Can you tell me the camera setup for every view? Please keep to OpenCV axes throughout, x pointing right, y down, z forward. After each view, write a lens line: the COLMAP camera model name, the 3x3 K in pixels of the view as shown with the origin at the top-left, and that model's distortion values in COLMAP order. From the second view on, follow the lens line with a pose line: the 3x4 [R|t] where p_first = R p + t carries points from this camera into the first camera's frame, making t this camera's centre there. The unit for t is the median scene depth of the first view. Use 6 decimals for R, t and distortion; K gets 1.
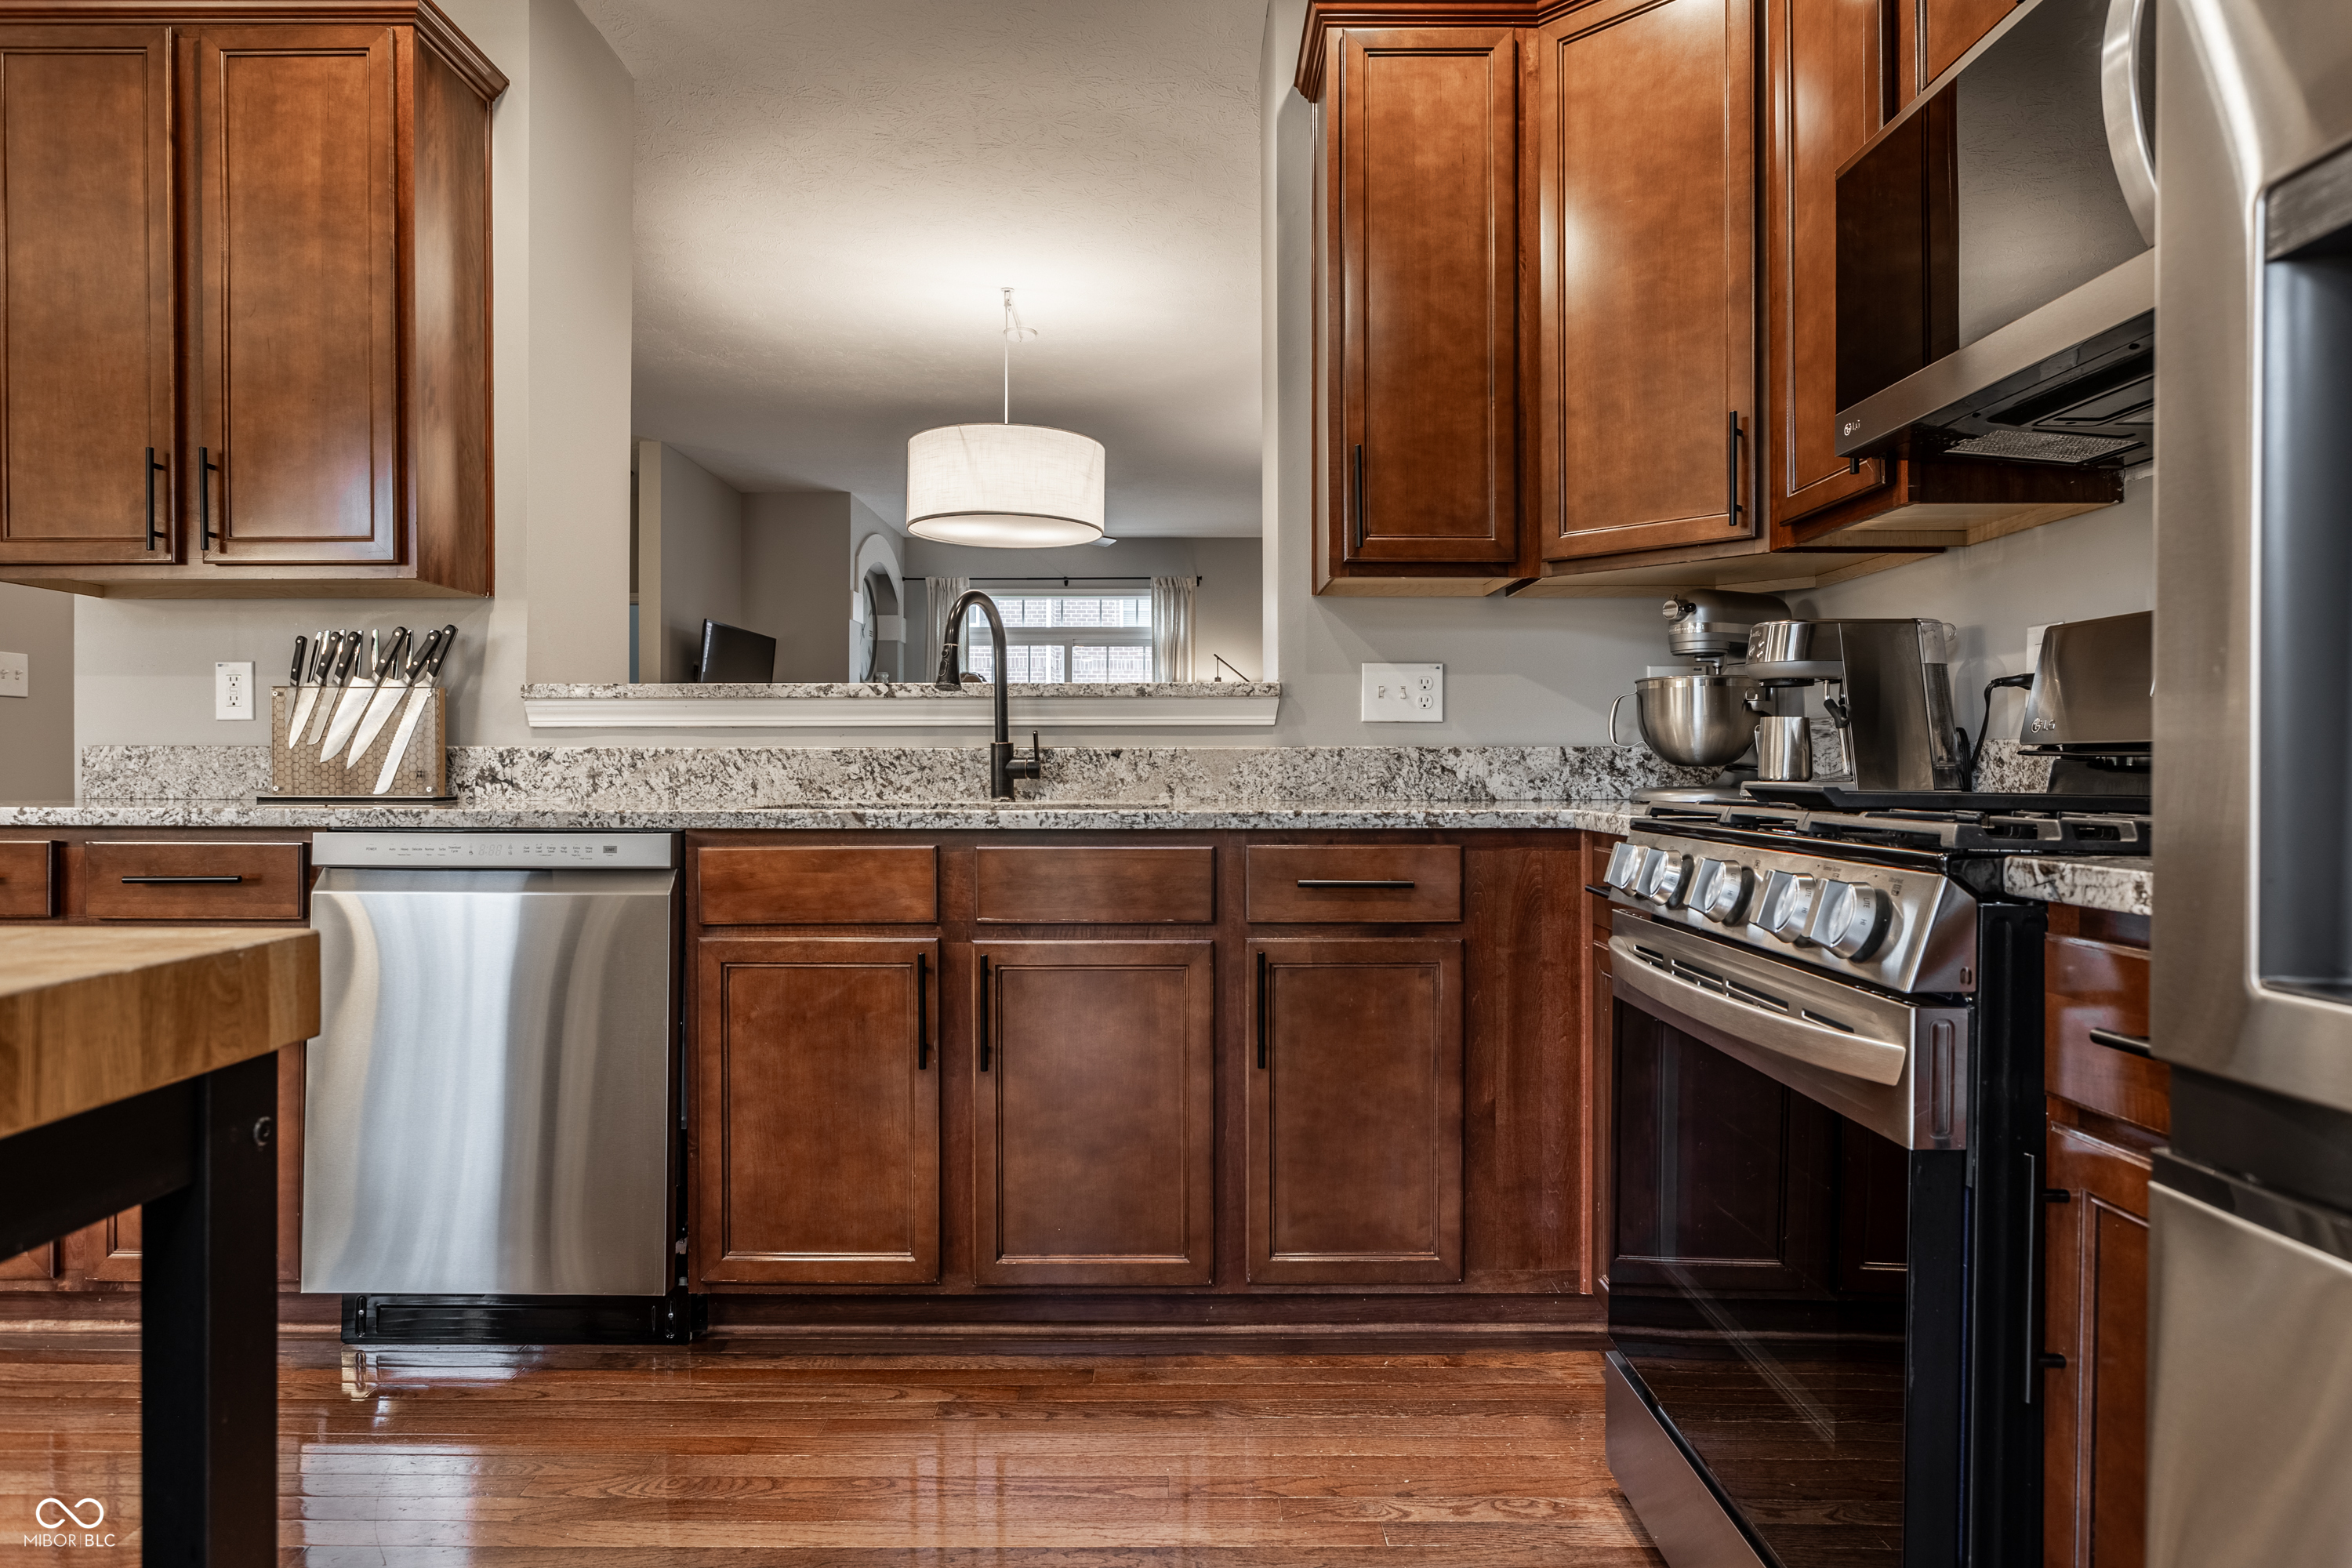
lens RADIAL K [[1384.4, 0, 1174.5], [0, 1384.4, 774.1], [0, 0, 1]] dist [-0.003879, -0.000251]
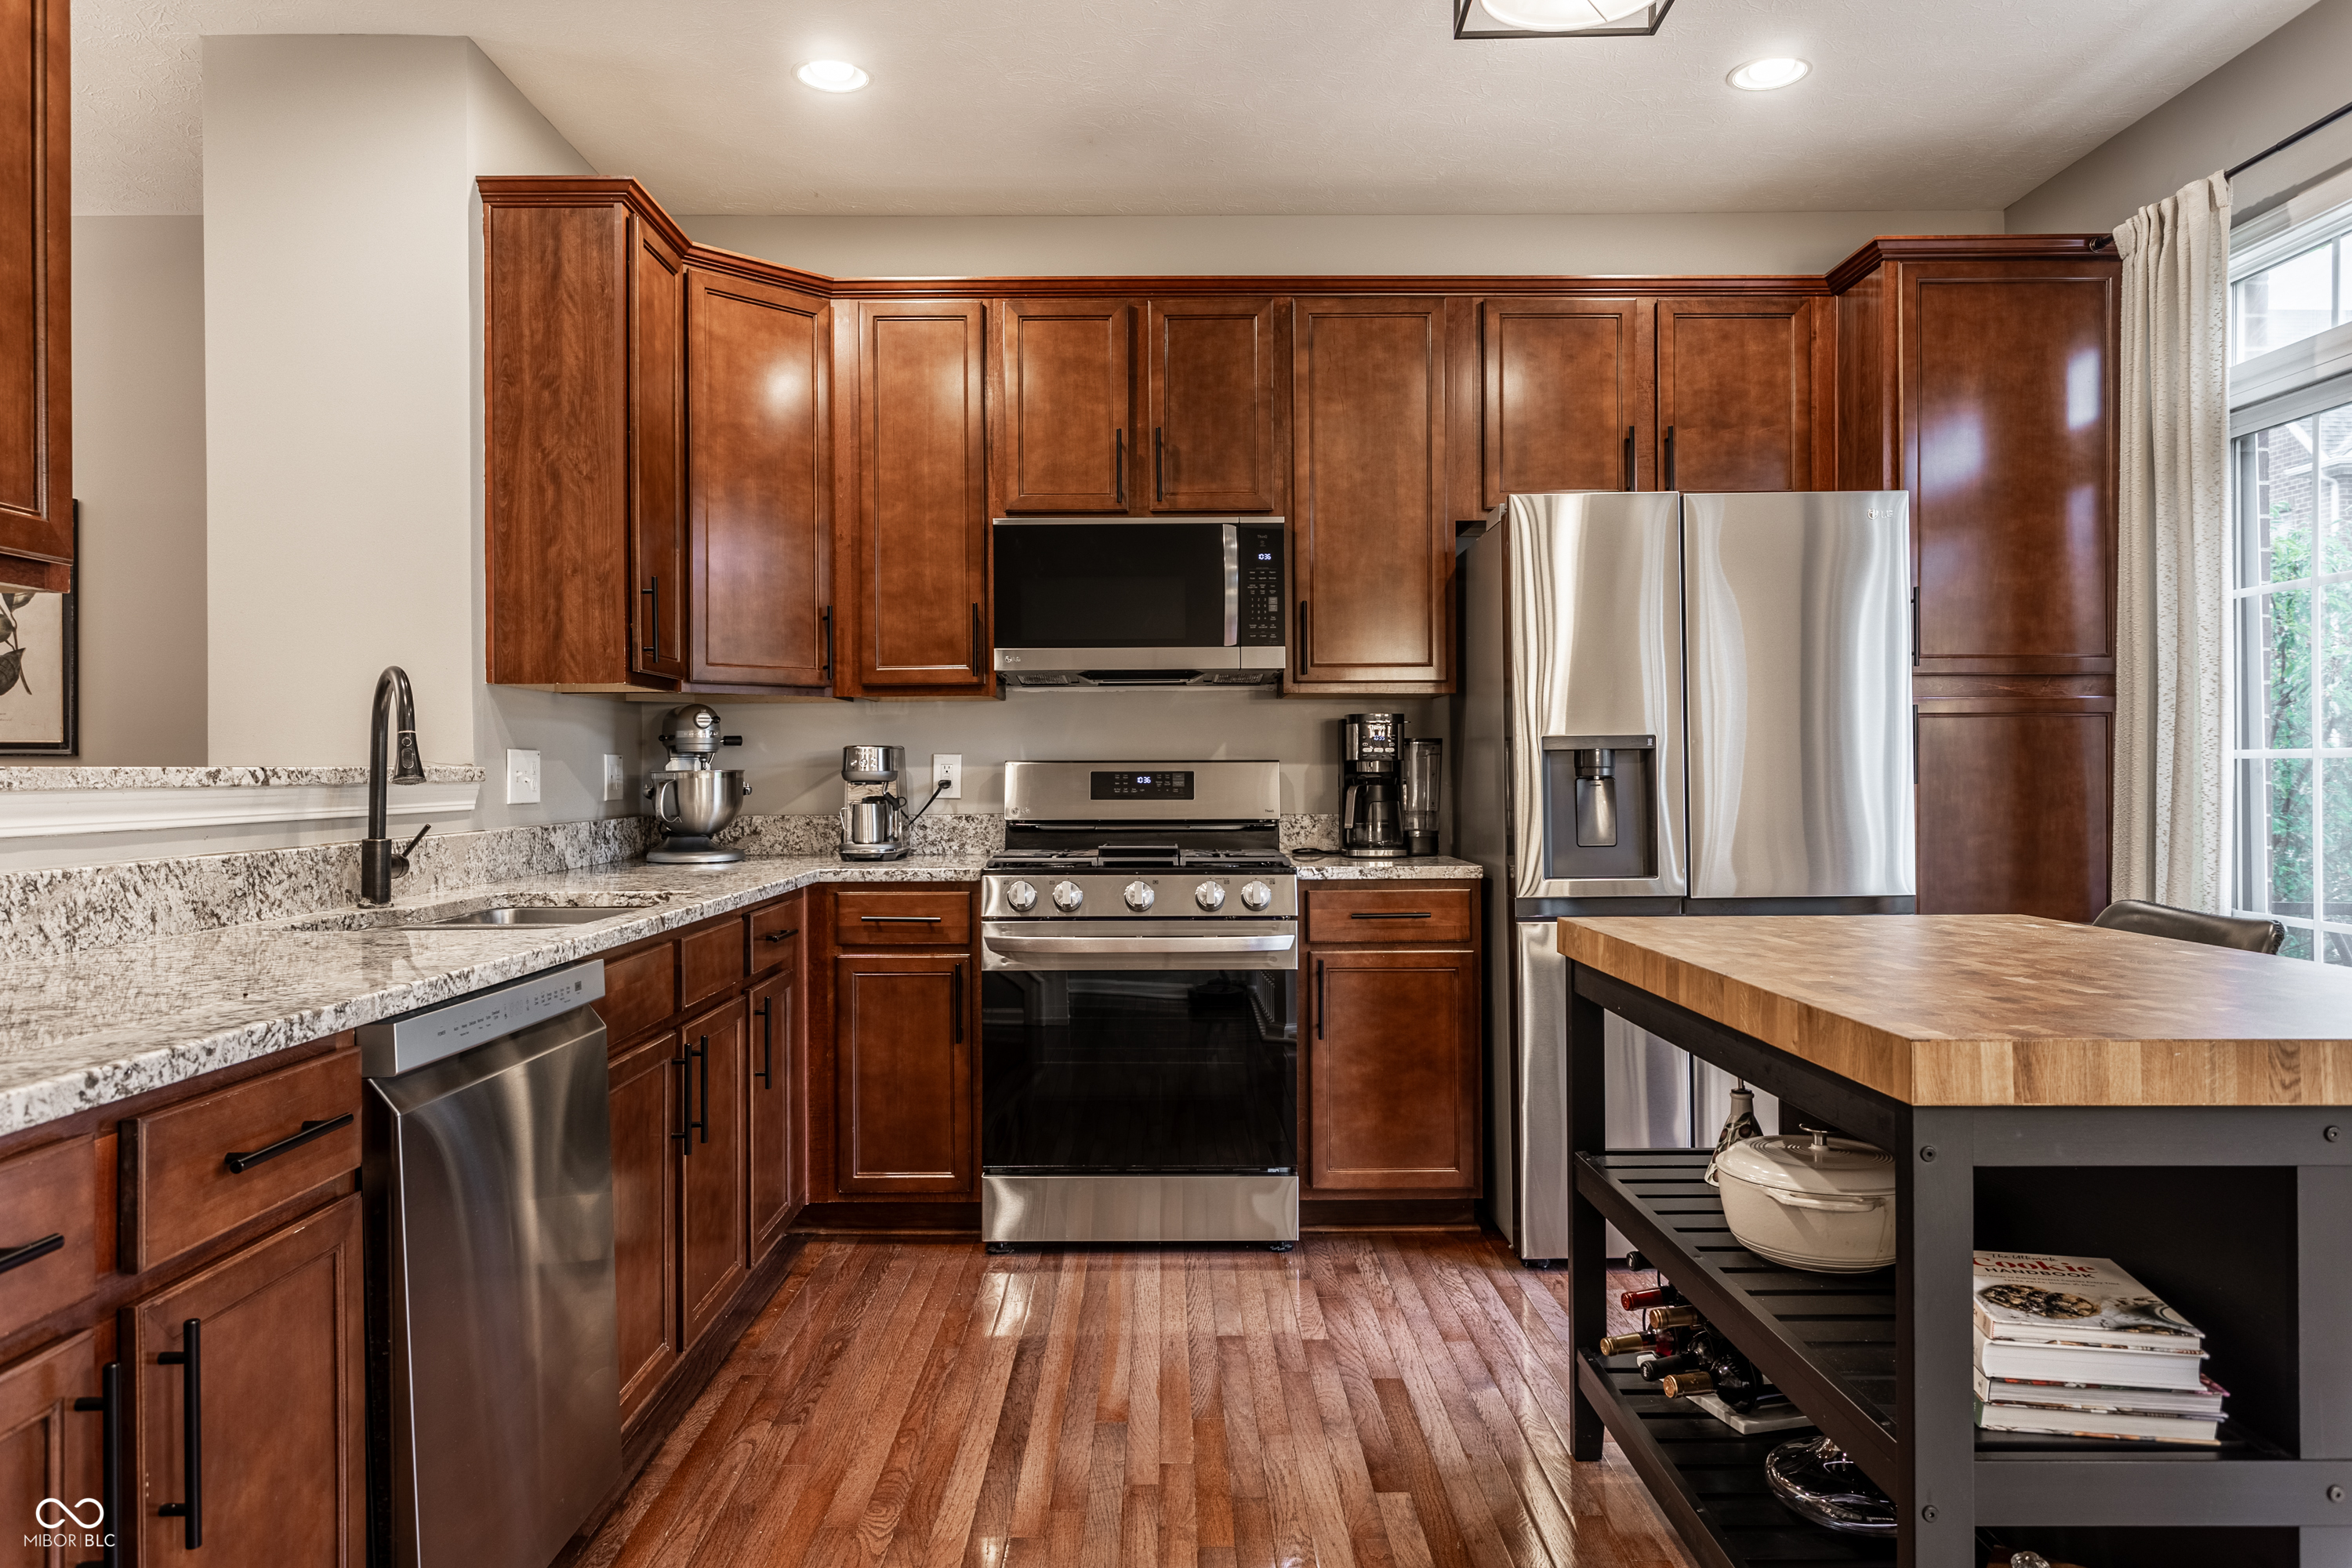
lens RADIAL K [[1606.9, 0, 1173.8], [0, 1606.9, 779.4], [0, 0, 1]] dist [0.004495, 0.001860]
pose [[-0.013132, -0.005320, 0.999900, -1.104768], [0.014399, 0.999881, 0.005510, -0.056746], [-0.999810, 0.014470, -0.013054, 0.506948]]
